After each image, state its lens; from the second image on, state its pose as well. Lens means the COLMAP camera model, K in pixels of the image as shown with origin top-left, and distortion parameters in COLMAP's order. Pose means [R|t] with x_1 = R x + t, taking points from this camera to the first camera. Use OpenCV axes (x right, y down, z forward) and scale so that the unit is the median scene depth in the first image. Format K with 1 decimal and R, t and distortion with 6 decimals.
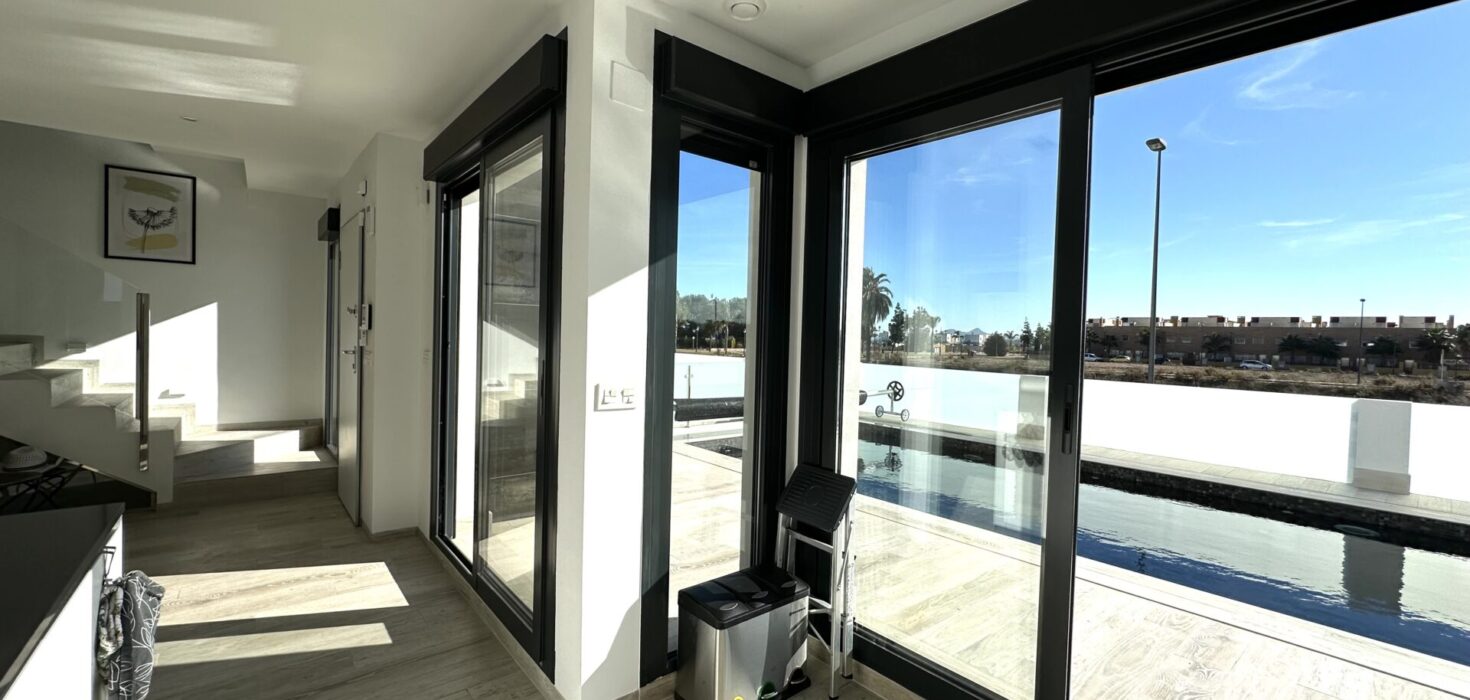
lens RADIAL K [[587.0, 0, 734.6], [0, 587.0, 346.3], [0, 0, 1]] dist [-0.002234, 0.000599]
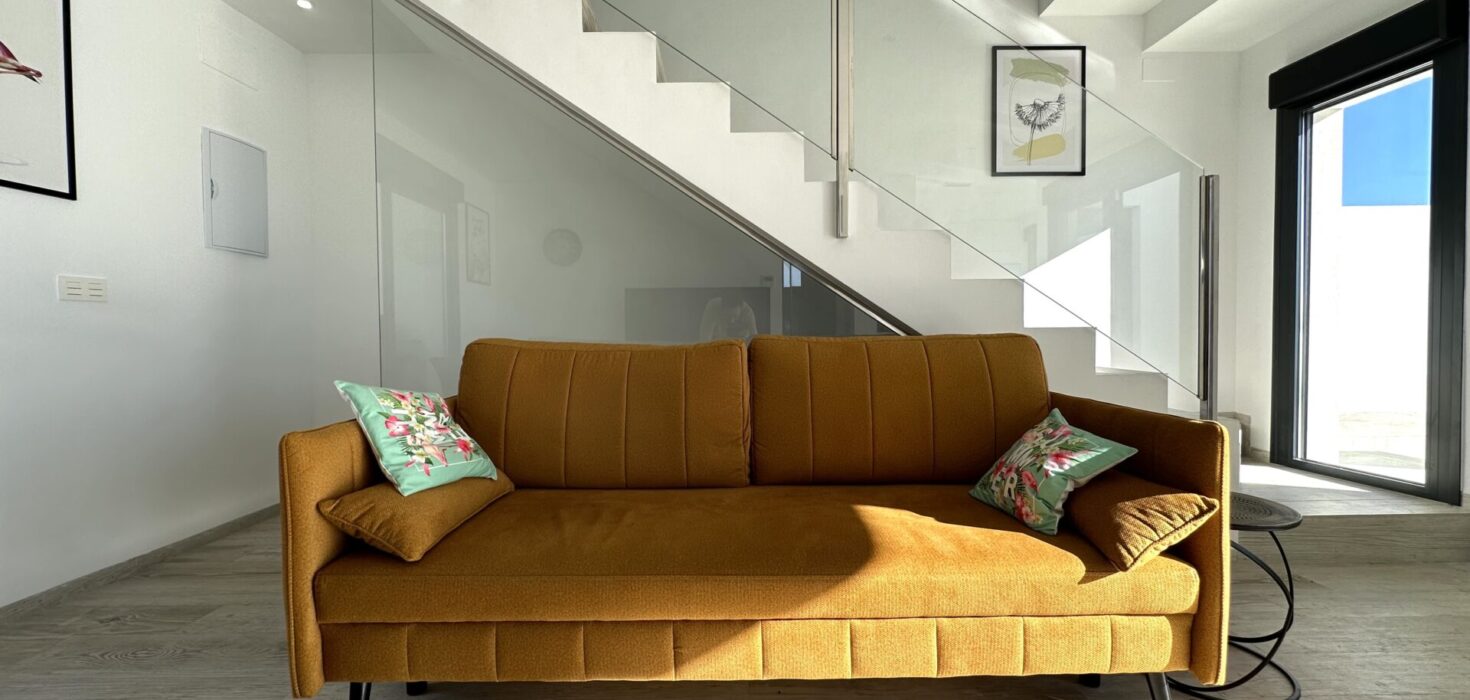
lens RADIAL K [[587.0, 0, 731.2], [0, 587.0, 345.9], [0, 0, 1]] dist [-0.002234, 0.000599]
pose [[0.773917, -0.022554, -0.632885, -0.847629], [0.018890, 0.999743, -0.012529, 0.060547], [0.633005, -0.002259, 0.774145, 0.225884]]
